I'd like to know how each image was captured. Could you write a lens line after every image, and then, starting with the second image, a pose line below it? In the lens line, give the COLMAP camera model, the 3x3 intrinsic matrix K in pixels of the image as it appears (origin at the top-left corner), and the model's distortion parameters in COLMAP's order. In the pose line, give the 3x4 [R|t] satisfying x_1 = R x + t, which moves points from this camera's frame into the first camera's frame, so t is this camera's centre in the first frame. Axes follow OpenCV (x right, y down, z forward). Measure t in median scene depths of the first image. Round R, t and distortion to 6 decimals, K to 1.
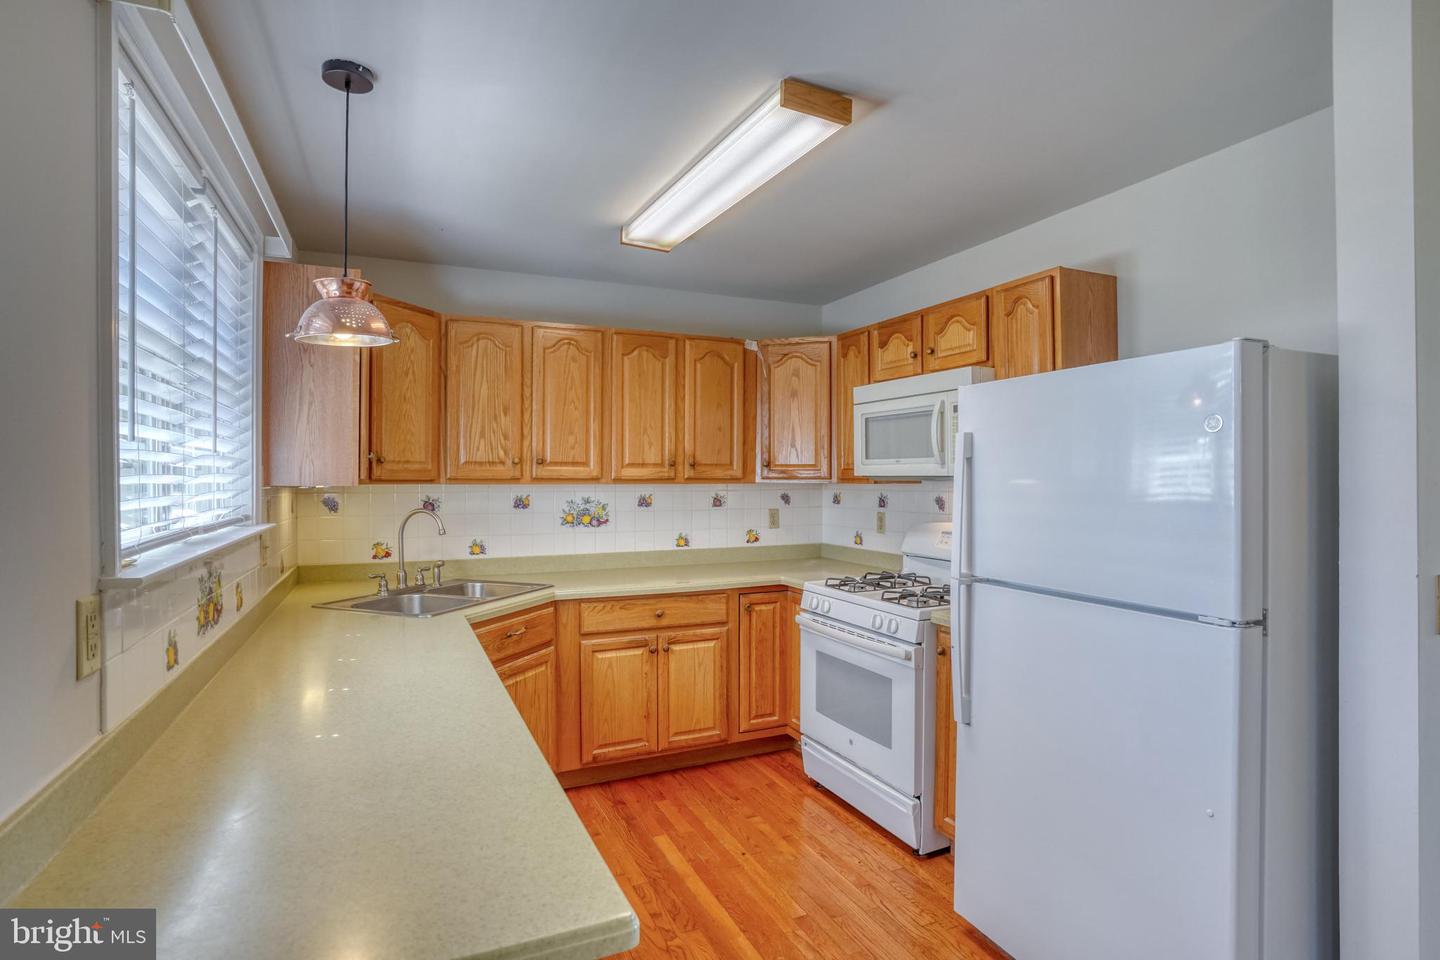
lens RADIAL K [[746.3, 0, 720.0], [0, 746.3, 480.0], [0, 0, 1]] dist [-0.084761, 0.041357]
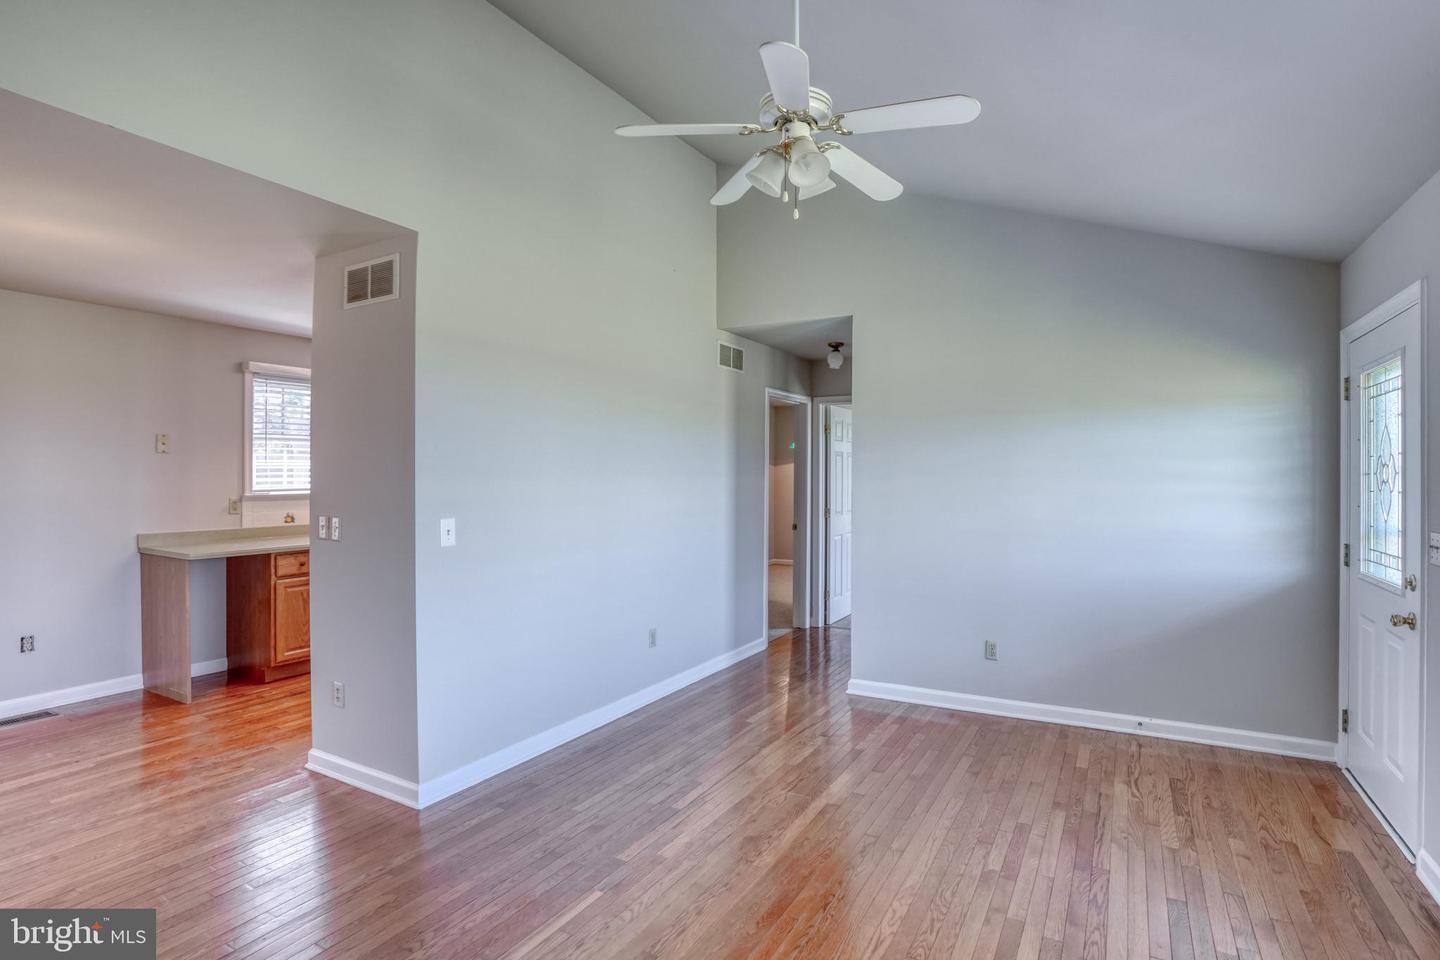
lens RADIAL K [[700.9, 0, 687.3], [0, 700.9, 472.8], [0, 0, 1]] dist [-0.068503, 0.024511]
pose [[0.564097, 0.006764, -0.825681, 1.474929], [-0.011385, 0.999935, 0.000413, -0.013164], [0.825630, 0.009167, 0.564138, 0.295216]]
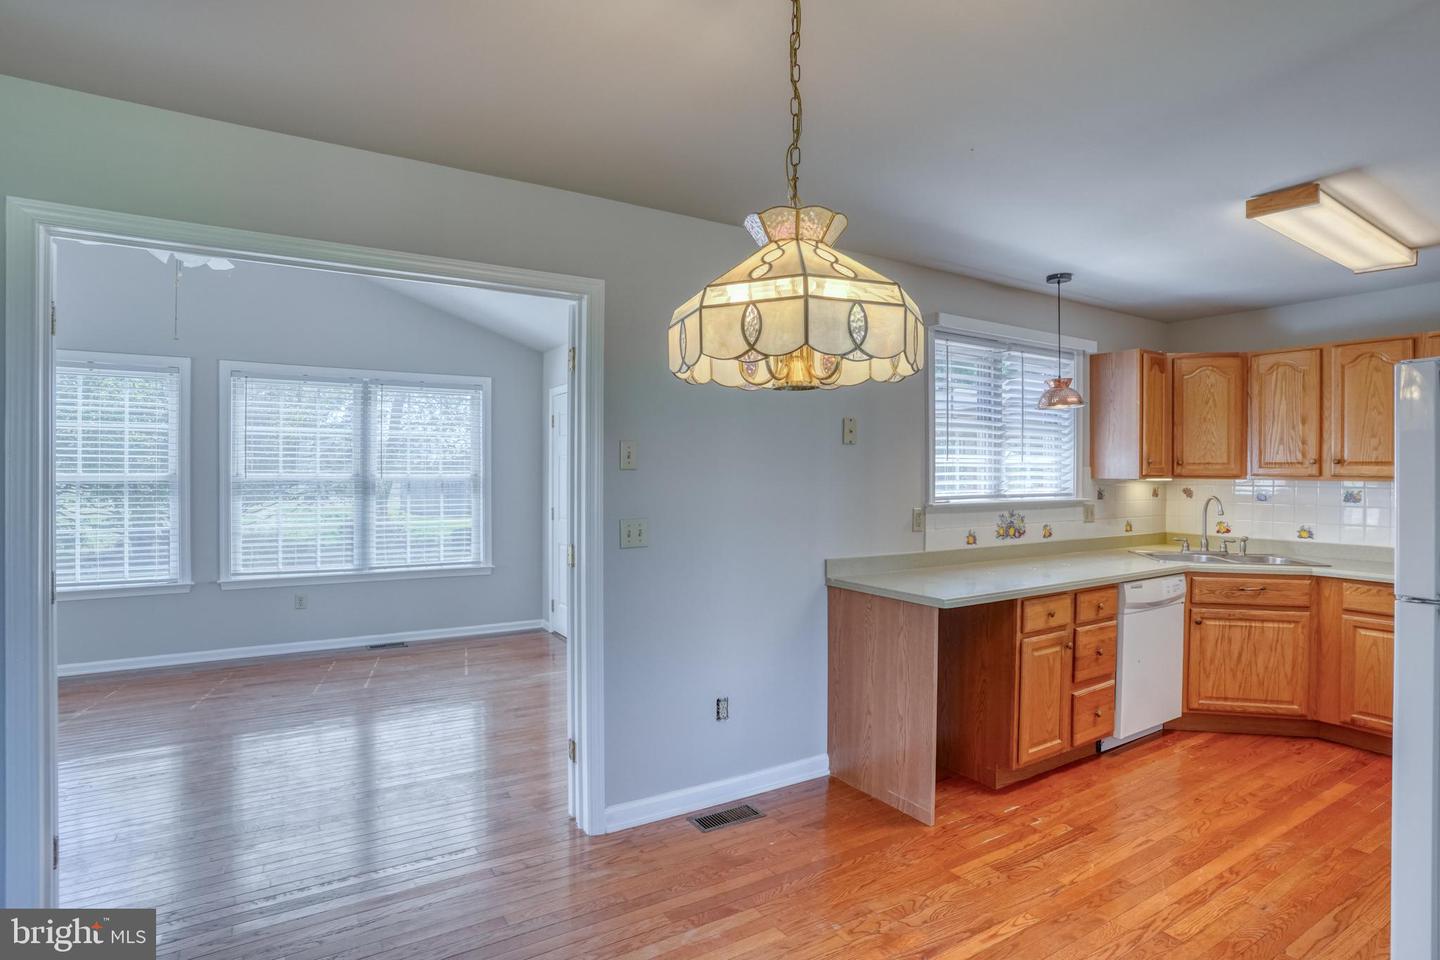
lens RADIAL K [[700.9, 0, 687.3], [0, 700.9, 472.8], [0, 0, 1]] dist [-0.068503, 0.024511]
pose [[0.095893, 0.003968, -0.995384, 0.727867], [-0.008529, 0.999959, 0.003164, -0.001793], [0.995355, 0.008186, 0.095923, -0.126677]]
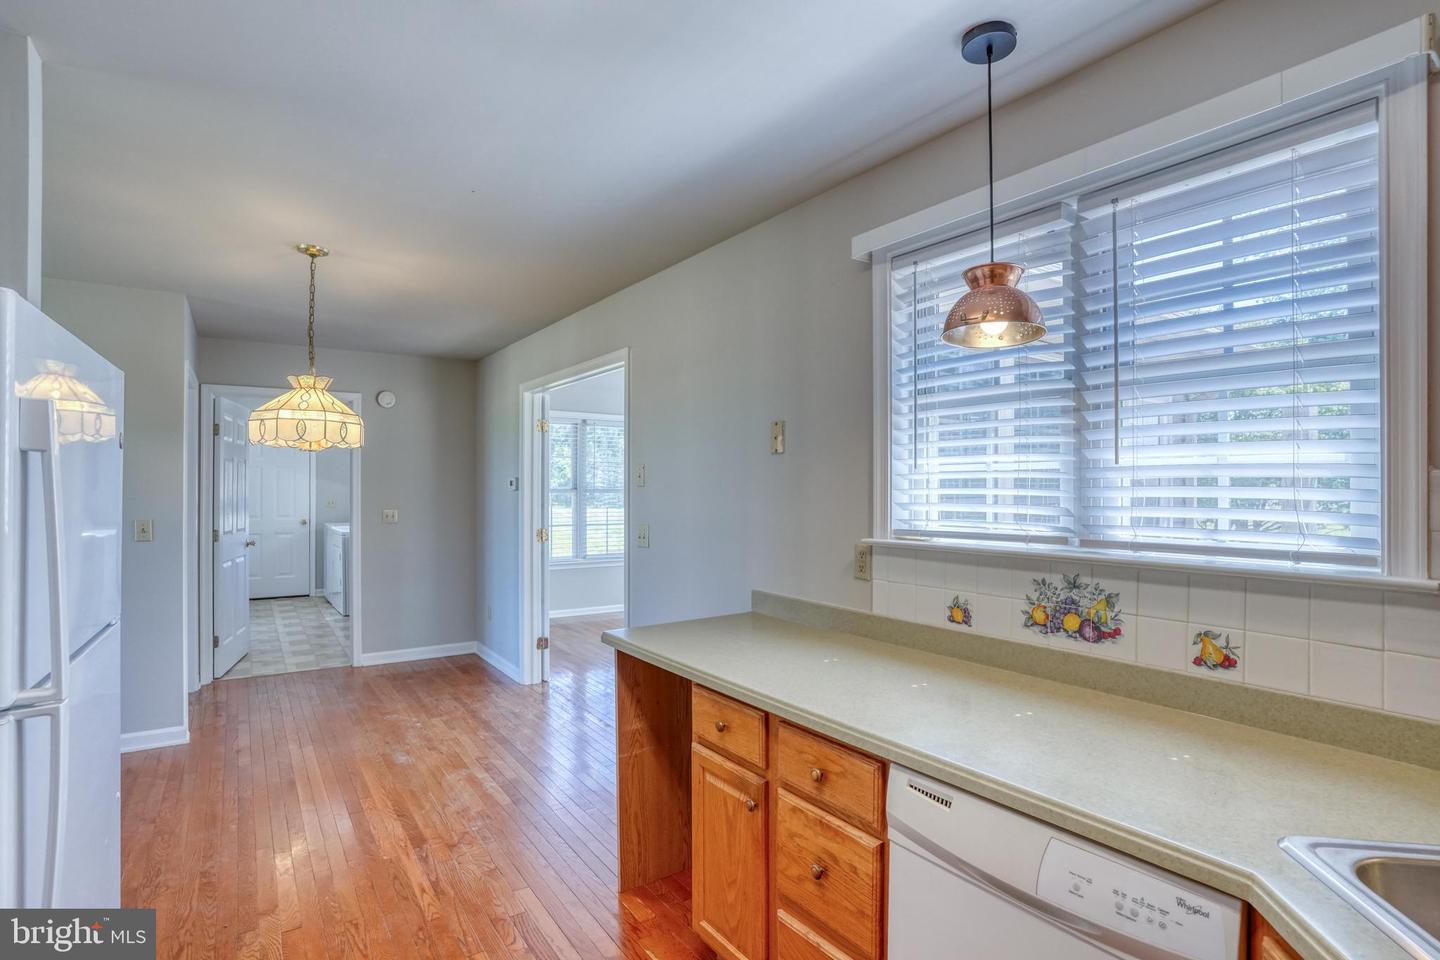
lens RADIAL K [[707.4, 0, 750.6], [0, 707.4, 487.8], [0, 0, 1]] dist [-0.067704, -0.000126]
pose [[-0.975497, -0.001298, -0.220010, -0.022180], [-0.002678, 0.999979, 0.005979, -0.006837], [0.219997, 0.006421, -0.975479, 0.970551]]
